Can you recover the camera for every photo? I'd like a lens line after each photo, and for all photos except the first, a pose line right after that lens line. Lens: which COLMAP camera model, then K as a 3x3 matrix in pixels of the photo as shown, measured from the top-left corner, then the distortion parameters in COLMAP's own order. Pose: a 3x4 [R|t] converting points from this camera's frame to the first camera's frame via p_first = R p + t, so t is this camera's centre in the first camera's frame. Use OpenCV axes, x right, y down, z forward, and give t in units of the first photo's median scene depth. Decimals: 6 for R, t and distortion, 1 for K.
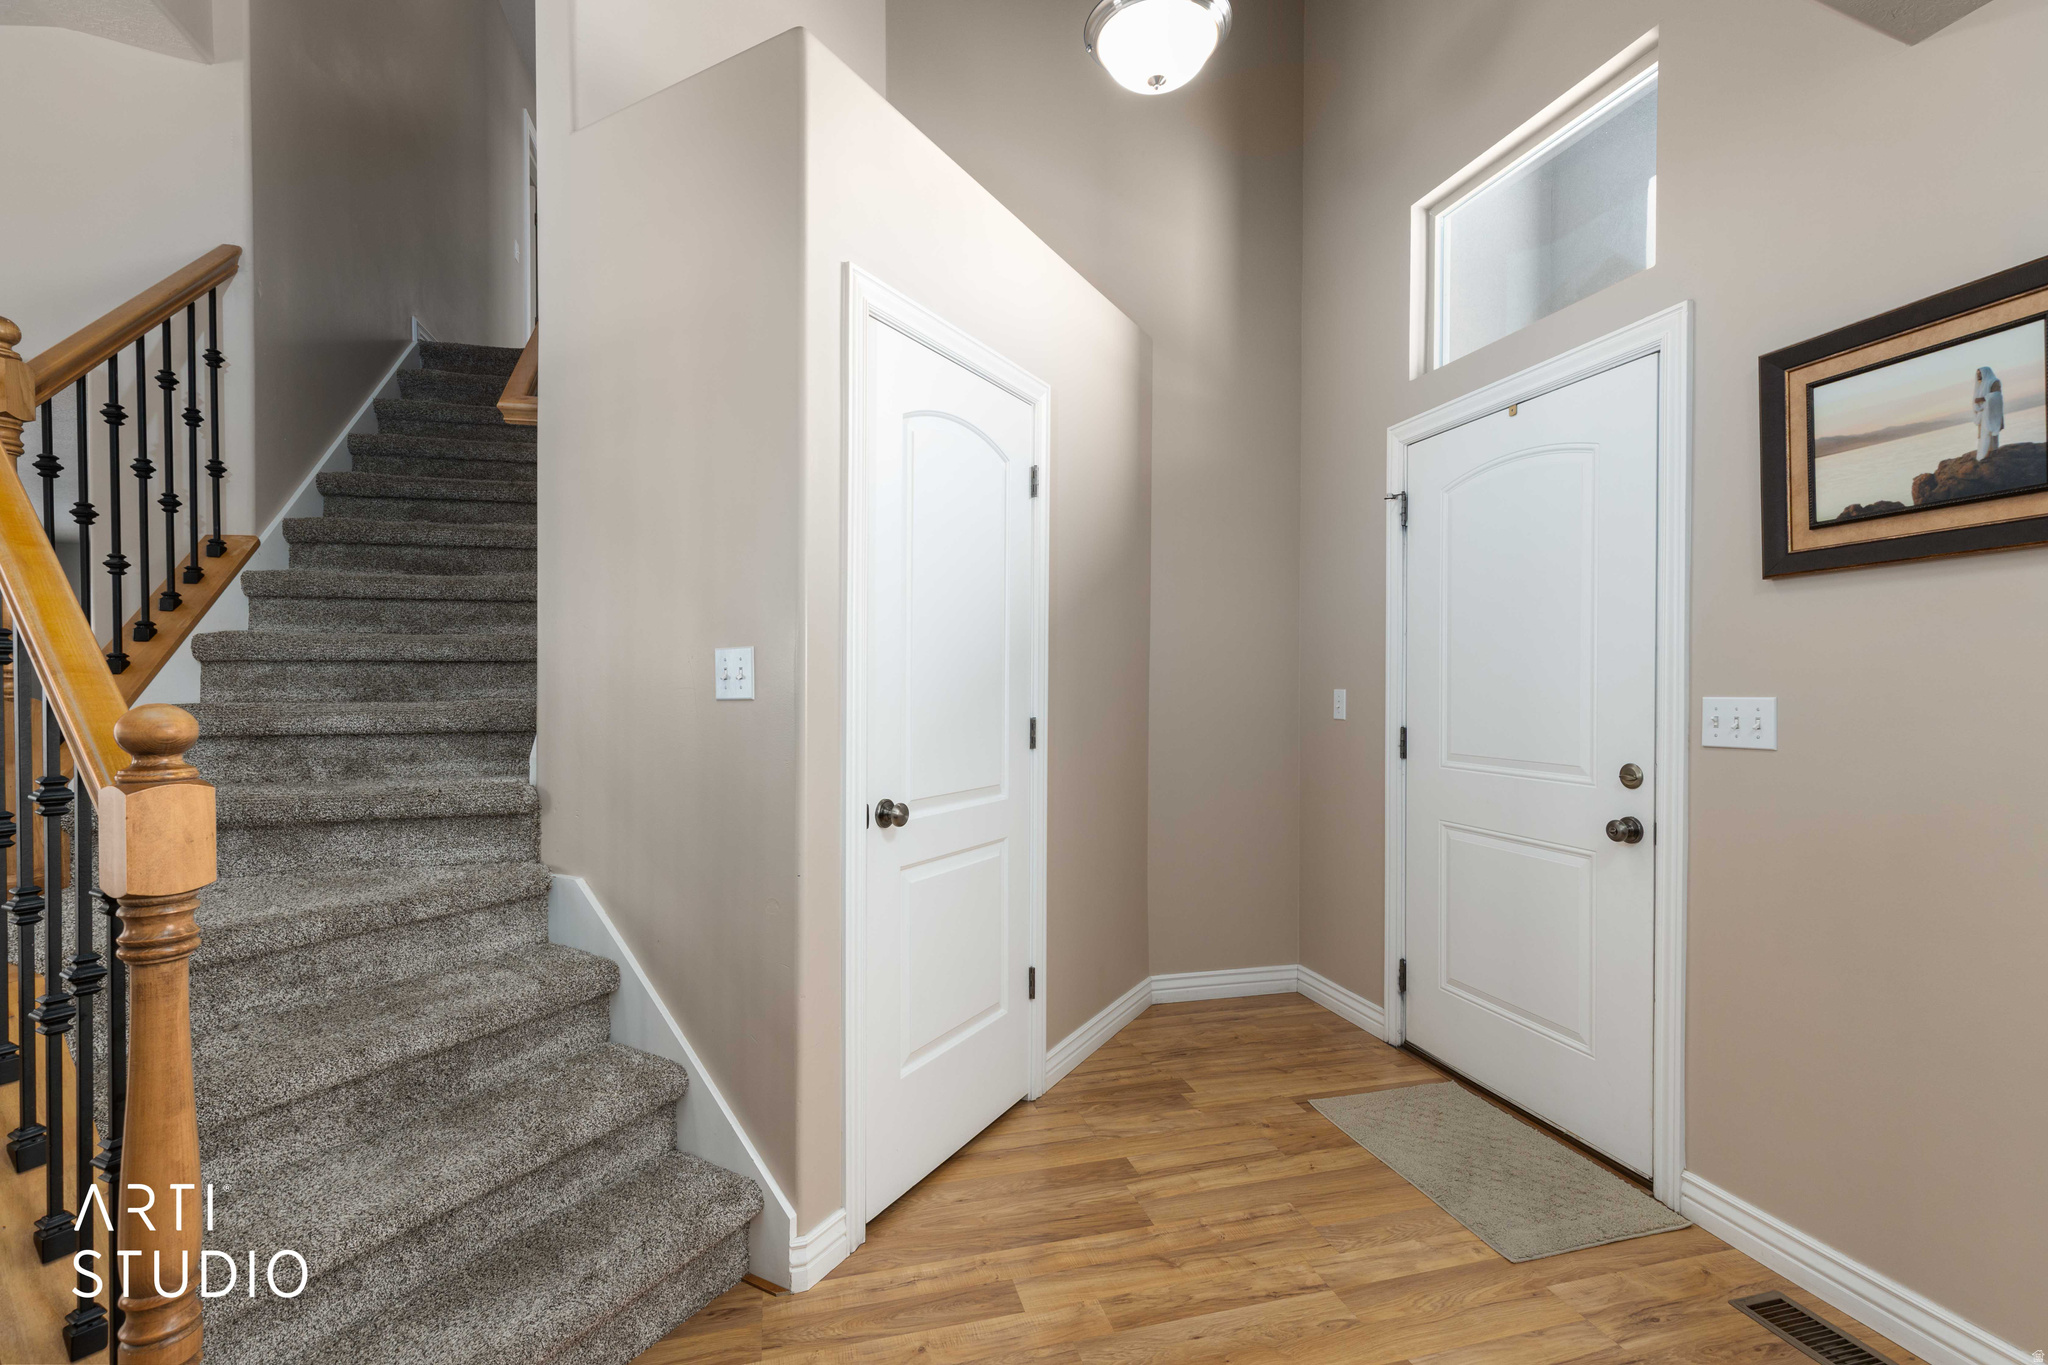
lens RADIAL K [[925.0, 0, 1028.0], [0, 925.0, 687.7], [0, 0, 1]] dist [0.010610, -0.000920]
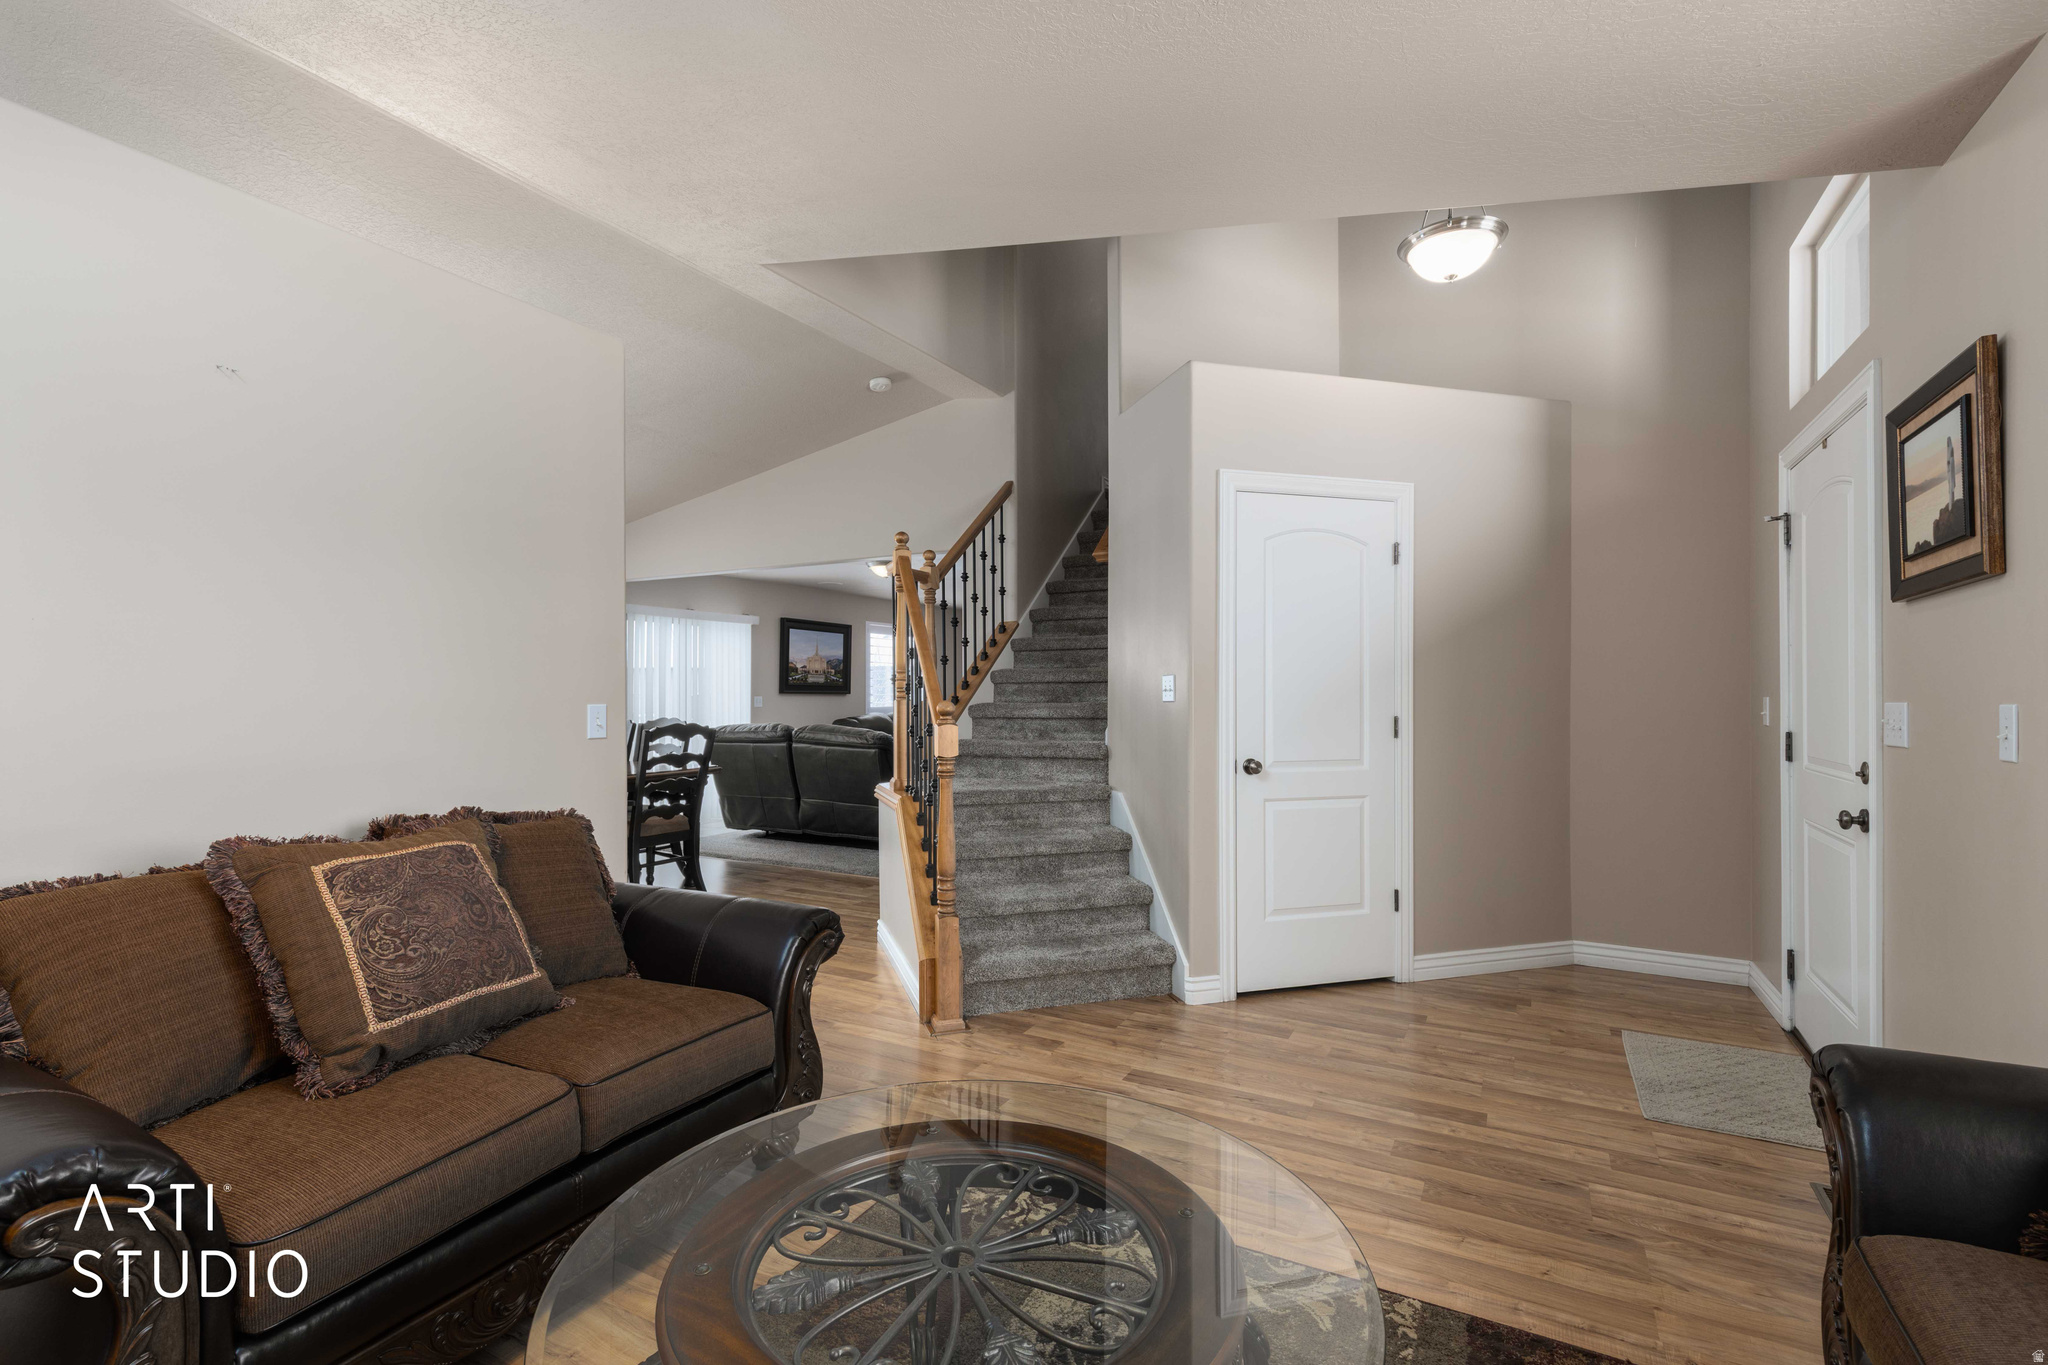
lens RADIAL K [[937.2, 0, 1017.2], [0, 937.2, 678.5], [0, 0, 1]] dist [0.011322, -0.000843]
pose [[0.710780, -0.013844, -0.703278, 0.696153], [-0.000186, 0.999803, -0.019870, 0.003314], [0.703414, 0.014254, 0.710637, -0.519120]]
